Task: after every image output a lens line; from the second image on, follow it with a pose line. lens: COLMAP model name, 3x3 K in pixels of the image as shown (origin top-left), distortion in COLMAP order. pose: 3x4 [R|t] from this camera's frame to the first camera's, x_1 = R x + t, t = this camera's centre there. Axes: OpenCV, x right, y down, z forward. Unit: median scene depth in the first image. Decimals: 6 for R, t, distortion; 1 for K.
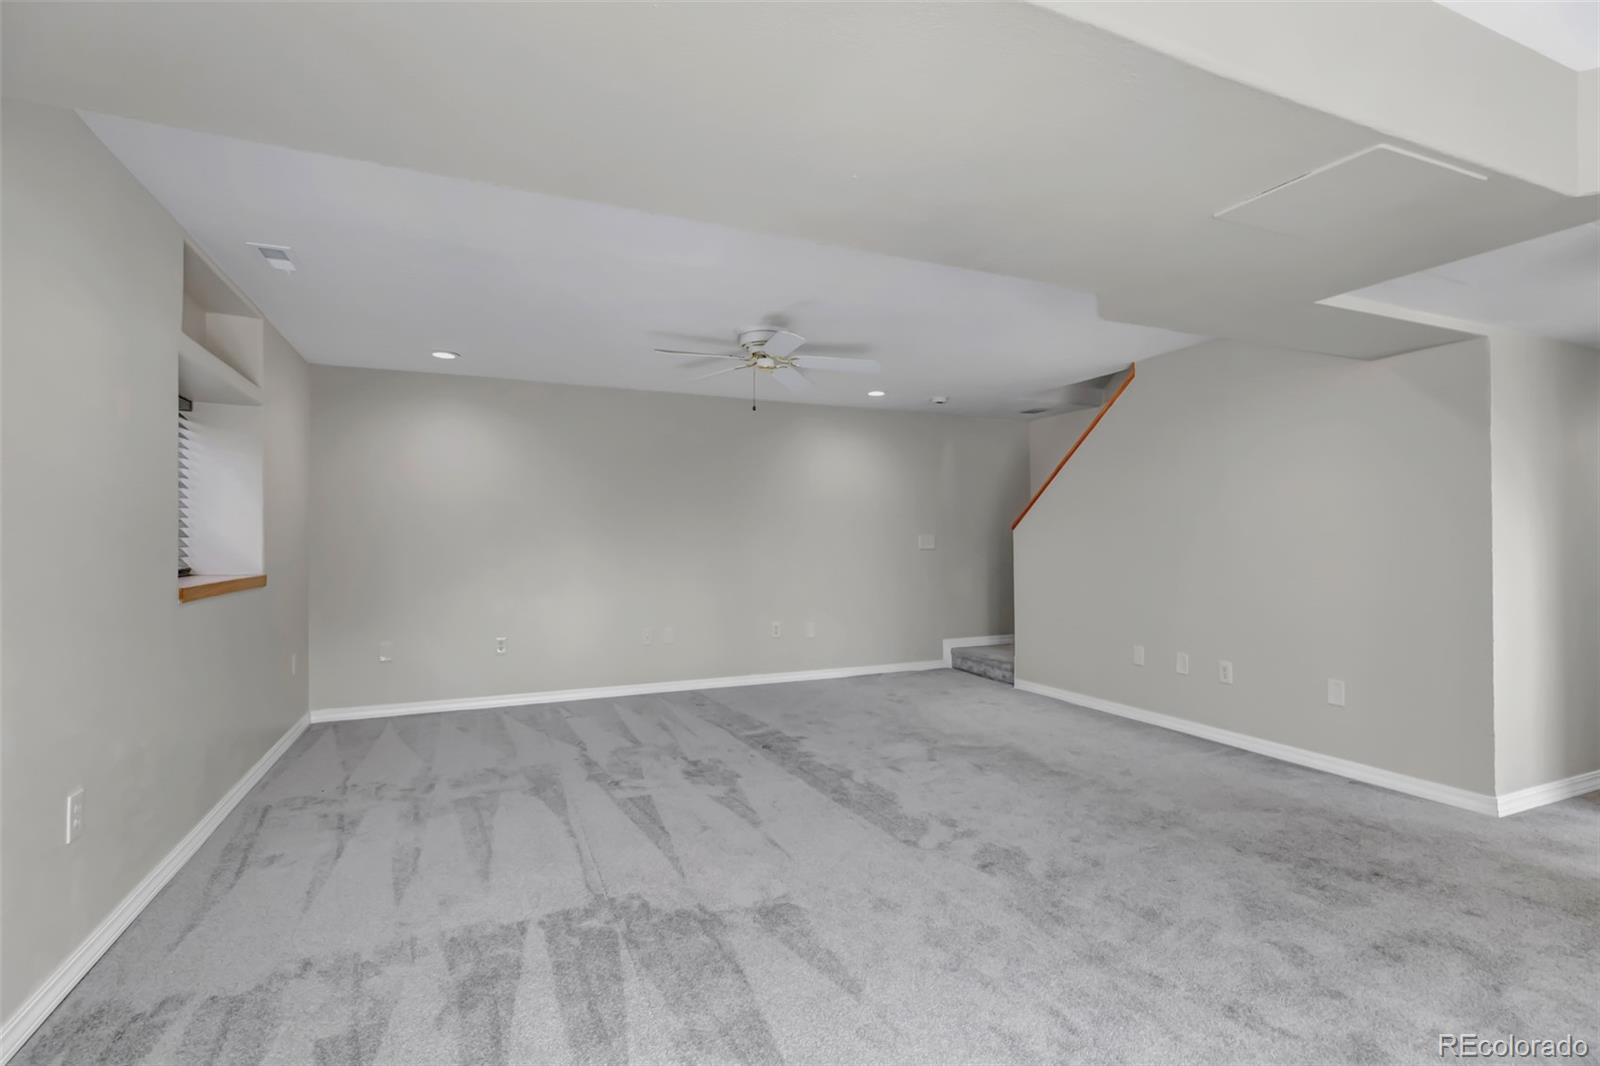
lens RADIAL K [[731.3, 0, 796.5], [0, 731.3, 534.0], [0, 0, 1]] dist [0.006792, 0.000682]
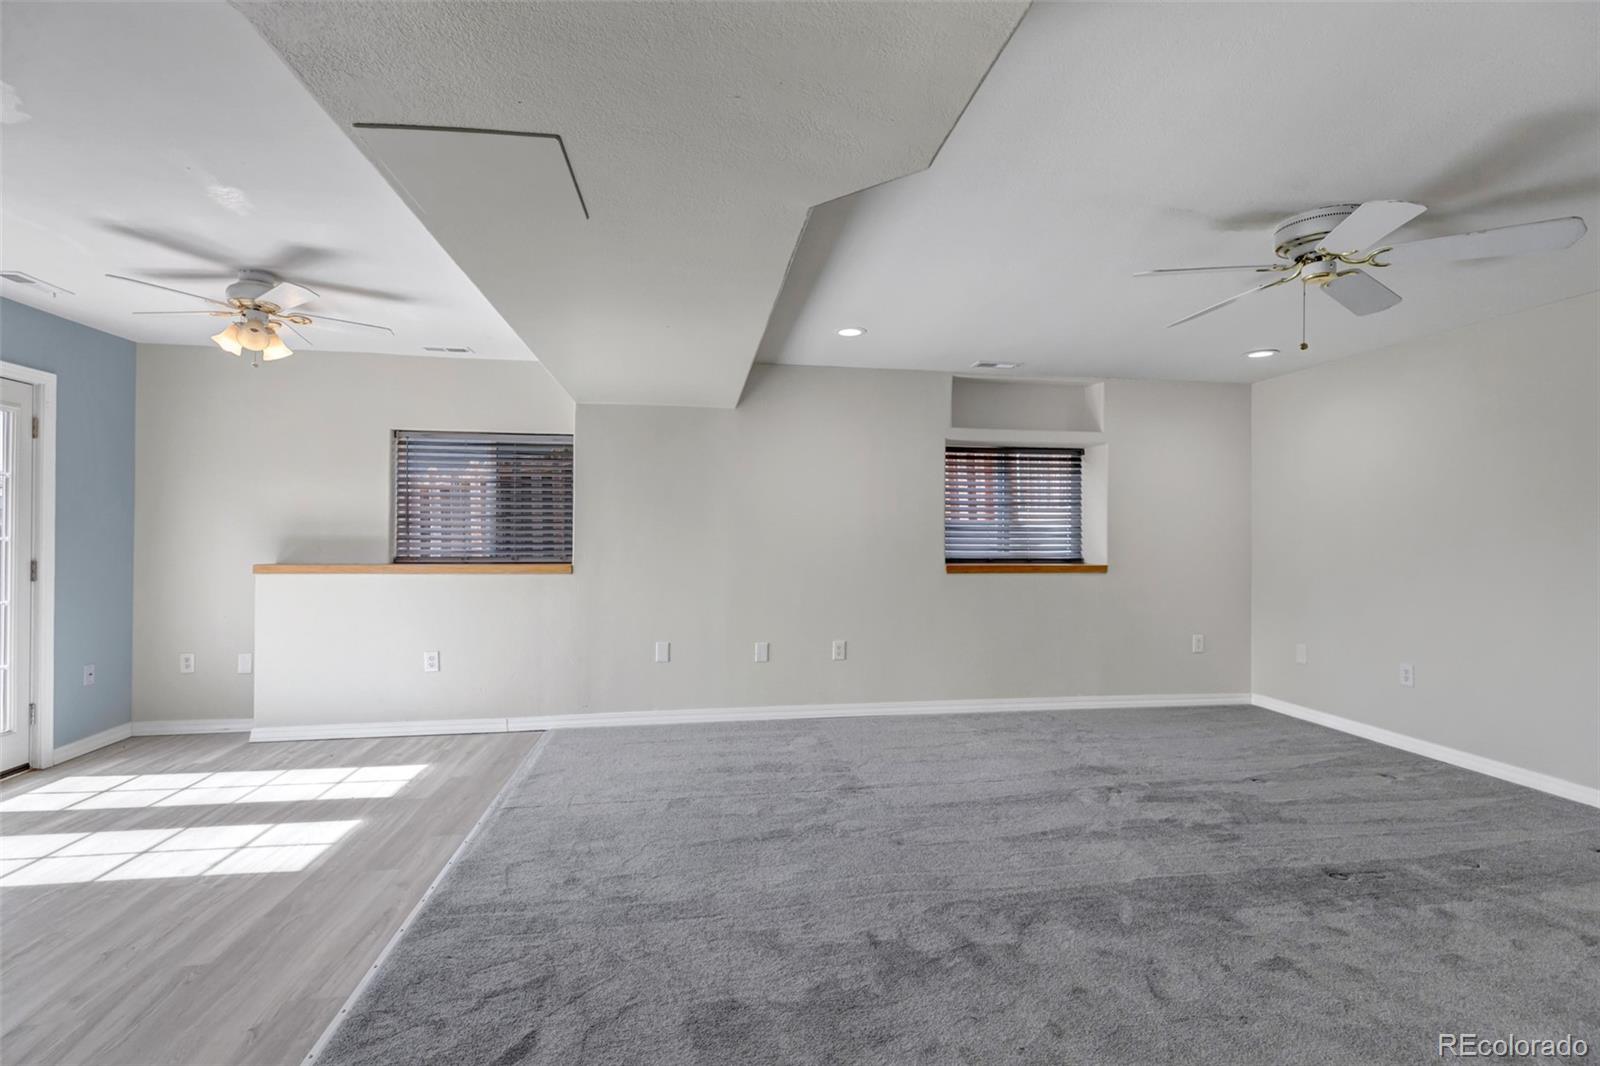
lens RADIAL K [[731.3, 0, 795.5], [0, 731.3, 534.0], [0, 0, 1]] dist [0.006792, 0.000682]
pose [[-0.255652, 0.000023, -0.966769, 0.678504], [-0.003088, 0.999995, 0.000841, -0.000973], [0.966764, 0.003200, -0.255651, 0.701419]]
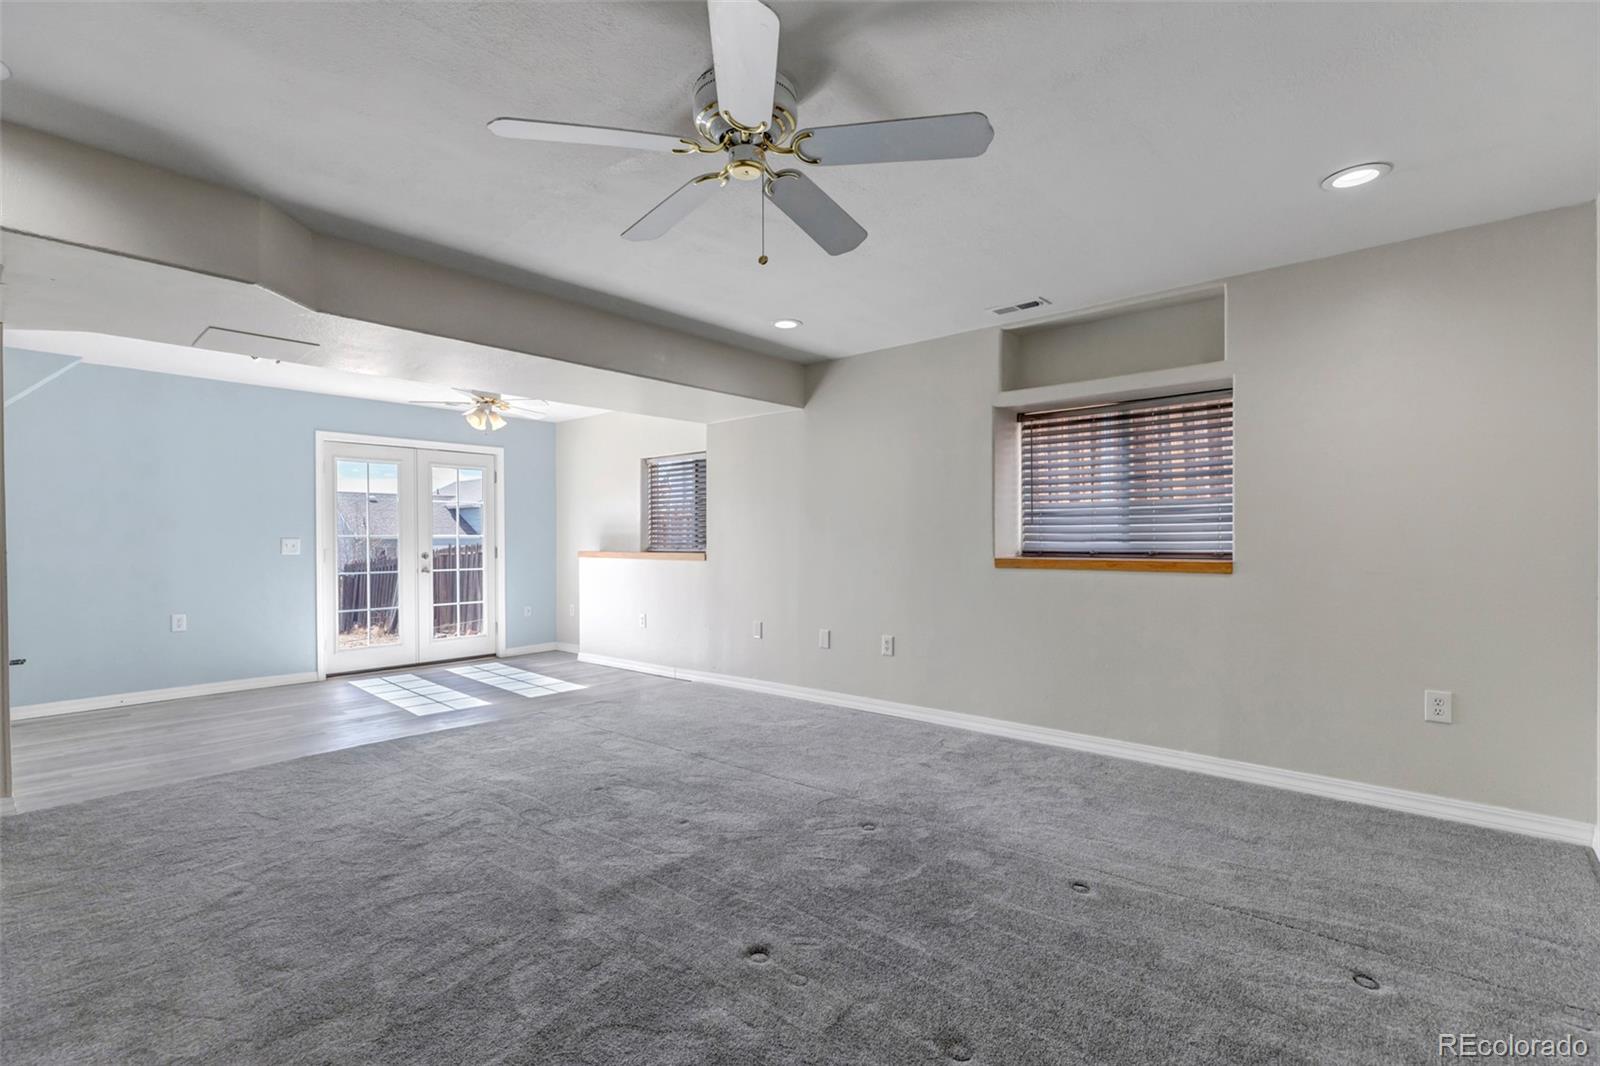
lens RADIAL K [[731.3, 0, 802.1], [0, 731.3, 536.8], [0, 0, 1]] dist [0.006792, 0.000682]
pose [[-0.901935, 0.005661, -0.431835, 0.133971], [0.007707, 0.999966, -0.002989, 0.021840], [0.431804, -0.006024, -0.901948, 1.421758]]
